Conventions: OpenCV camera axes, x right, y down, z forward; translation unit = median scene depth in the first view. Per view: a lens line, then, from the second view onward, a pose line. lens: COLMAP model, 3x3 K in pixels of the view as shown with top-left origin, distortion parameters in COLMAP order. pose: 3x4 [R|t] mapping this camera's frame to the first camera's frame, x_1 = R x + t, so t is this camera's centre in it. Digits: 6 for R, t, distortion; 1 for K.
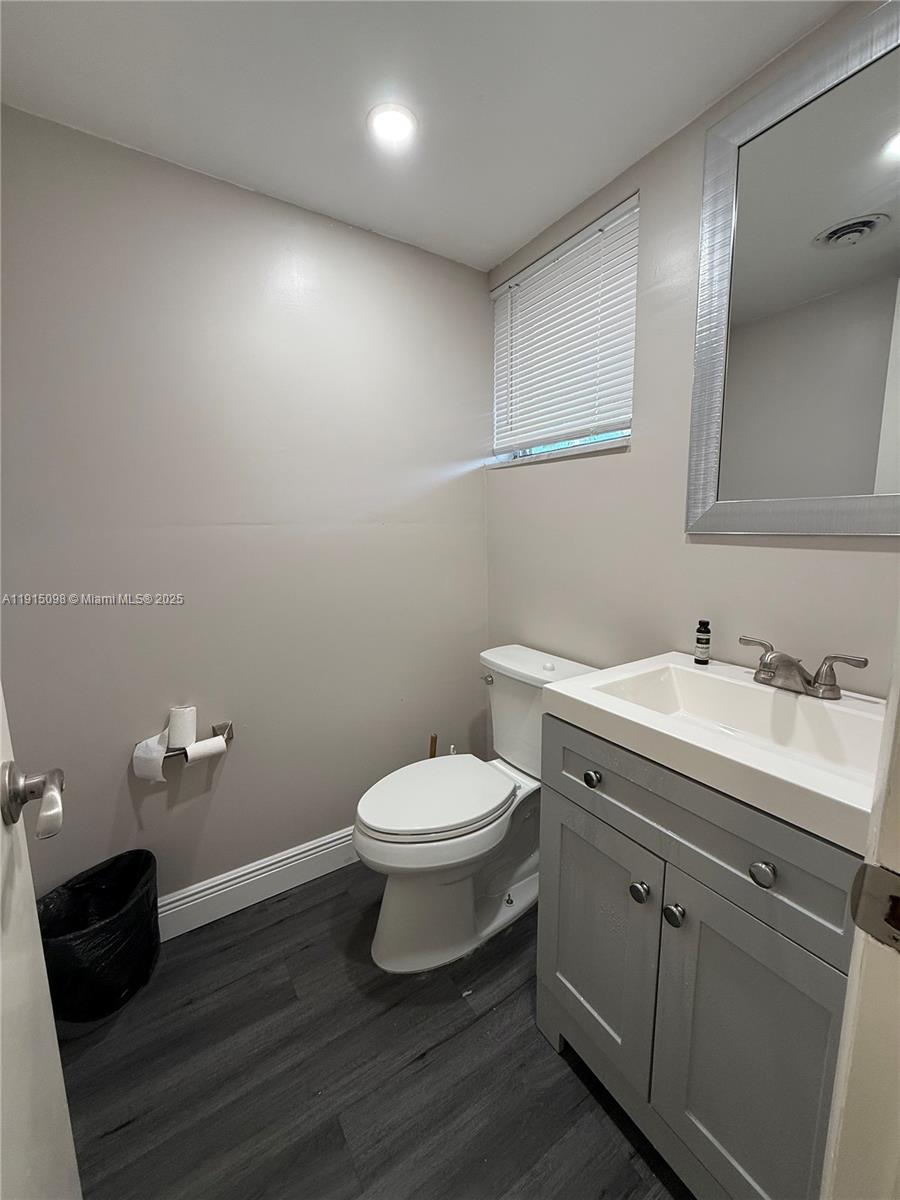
lens RADIAL K [[474.4, 0, 451.5], [0, 474.4, 597.7], [0, 0, 1]] dist [0.001362, 0.000298]
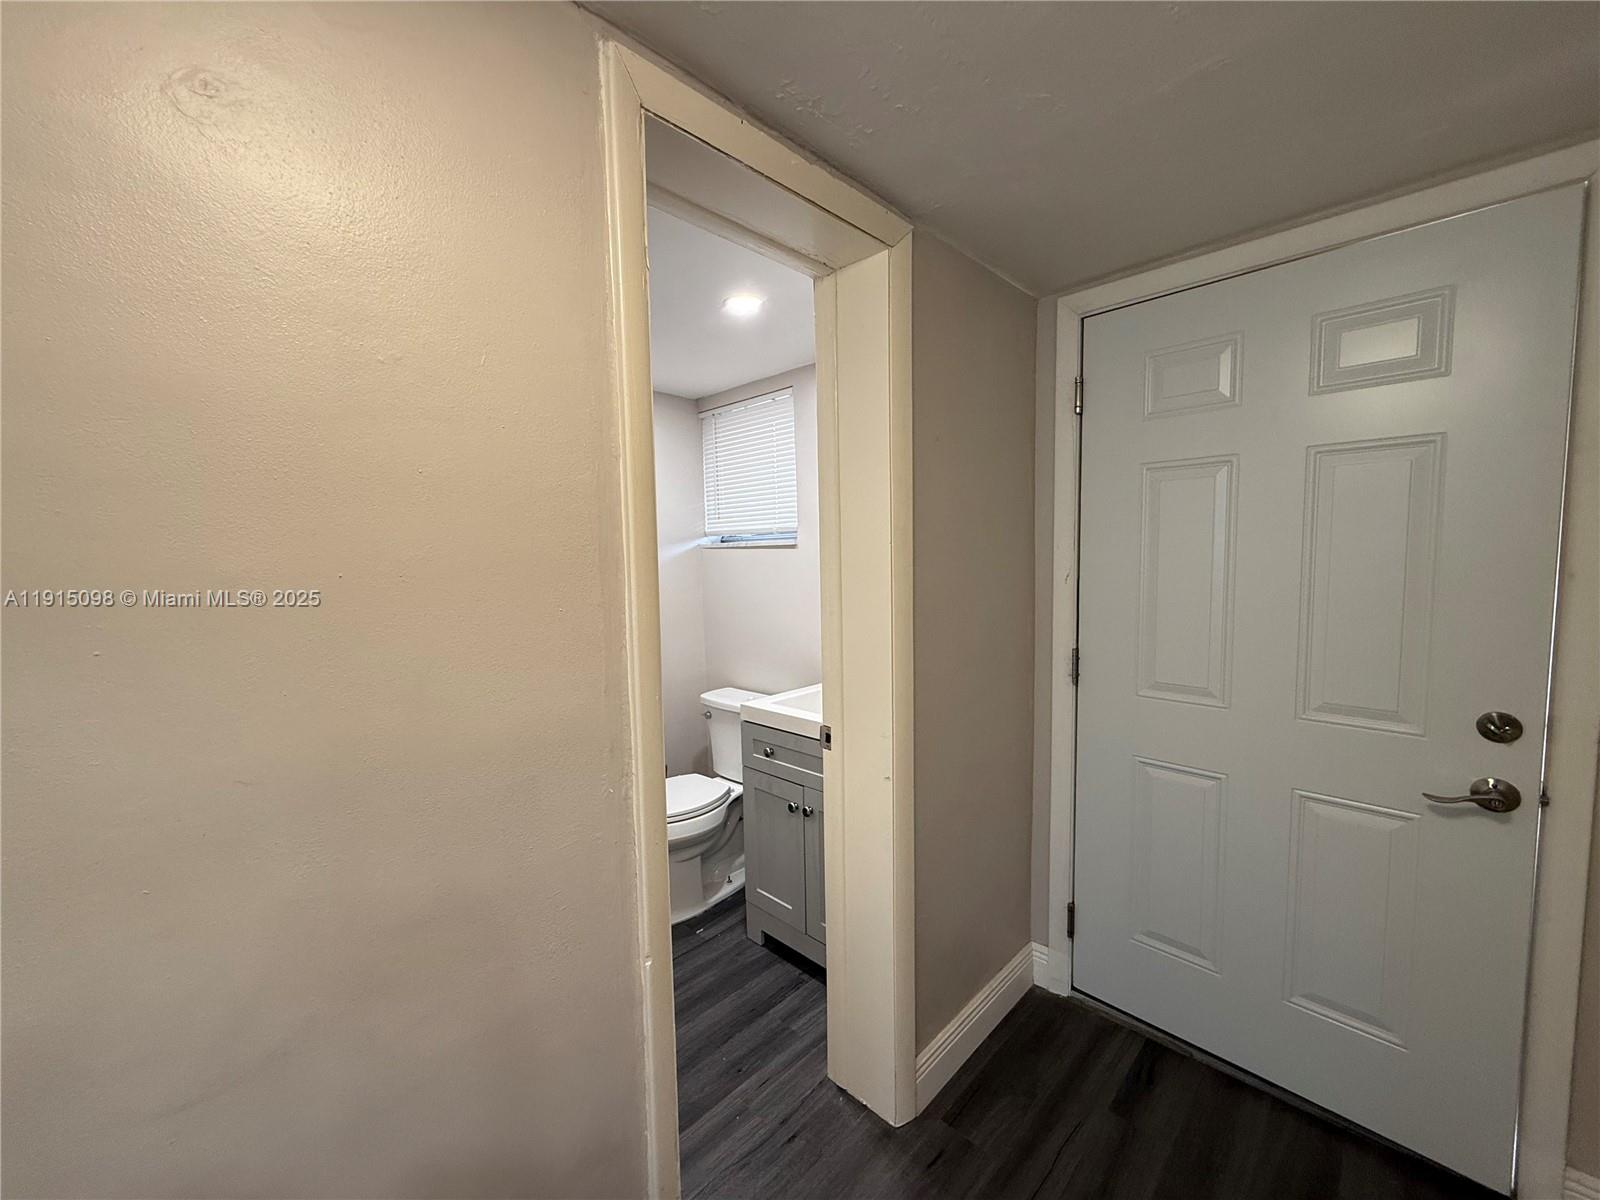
lens RADIAL K [[632.5, 0, 795.9], [0, 632.5, 603.4], [0, 0, 1]] dist [0.001362, 0.000298]
pose [[0.975612, -0.029451, 0.217517, -0.066784], [0.045577, 0.996541, -0.069496, 0.001174], [-0.214718, 0.077715, 0.973579, -0.939119]]
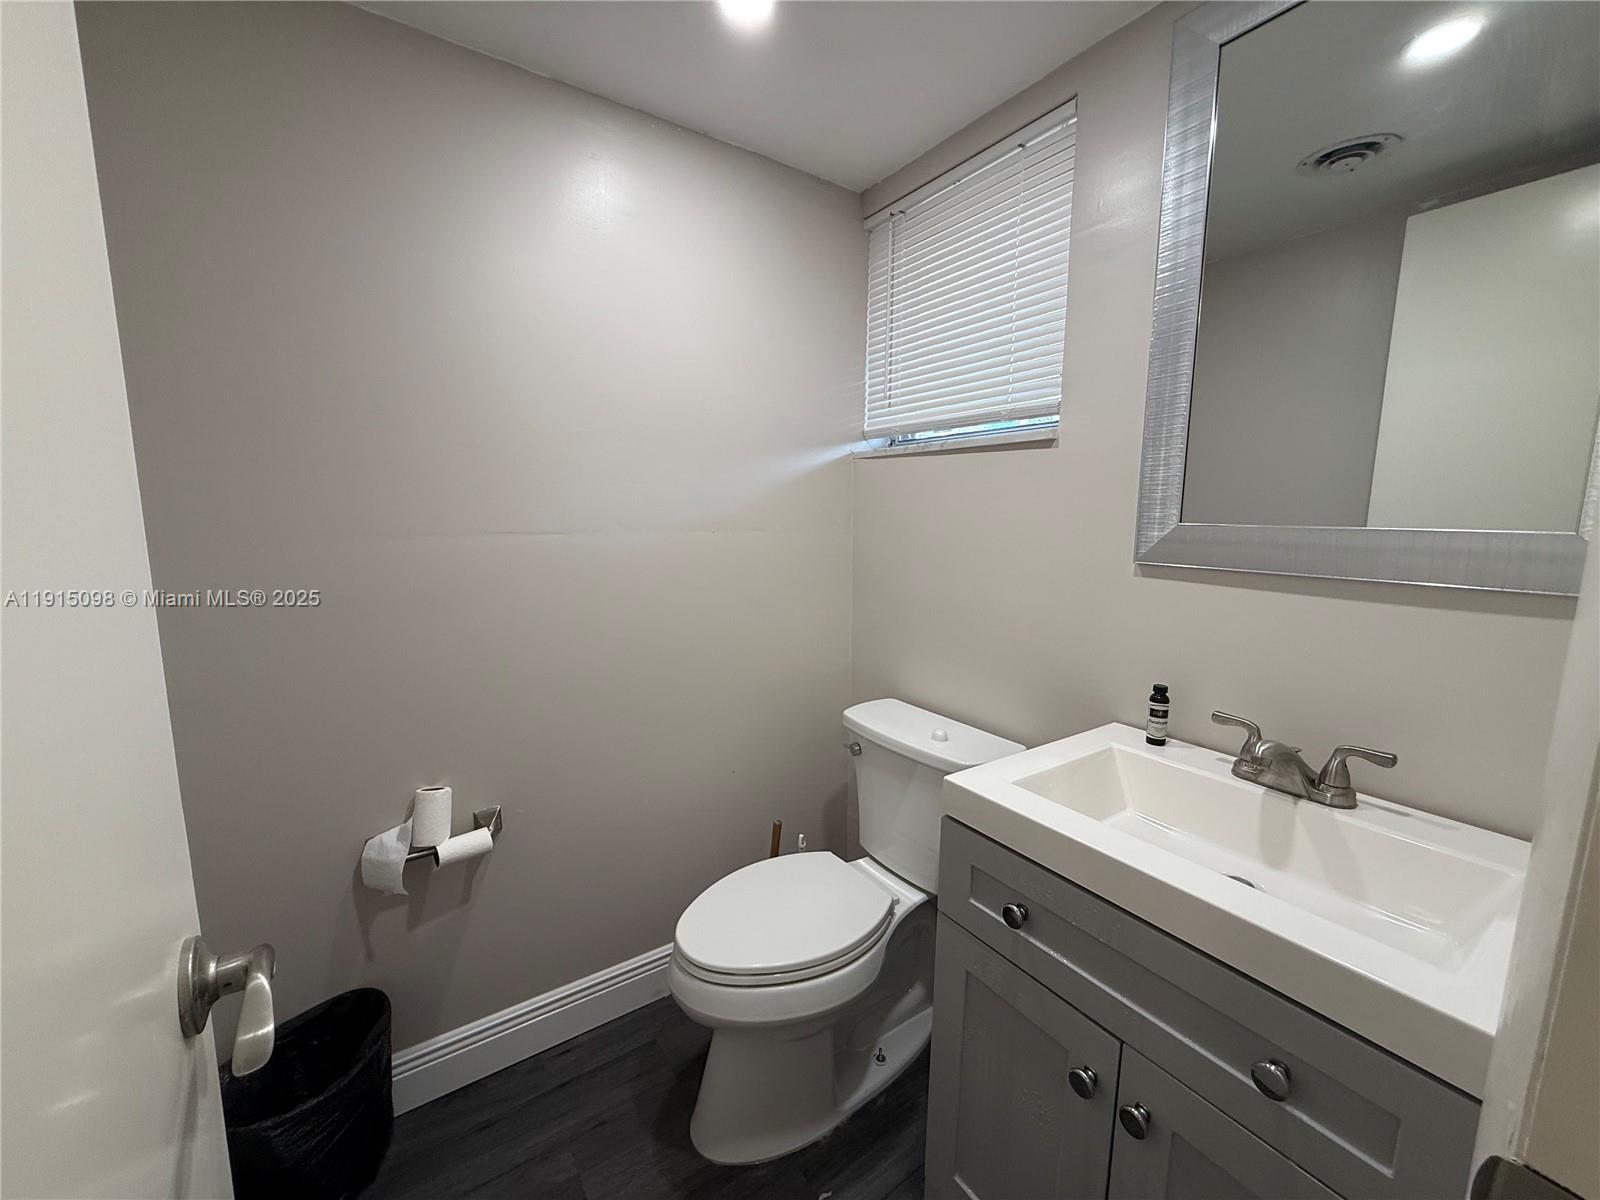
lens RADIAL K [[632.5, 0, 798.3], [0, 632.5, 601.4], [0, 0, 1]] dist [0.001362, 0.000298]
pose [[0.999651, 0.017220, 0.020019, -0.041107], [-0.017050, 0.999817, -0.008650, -0.055523], [-0.020164, 0.008305, 0.999762, 0.033067]]
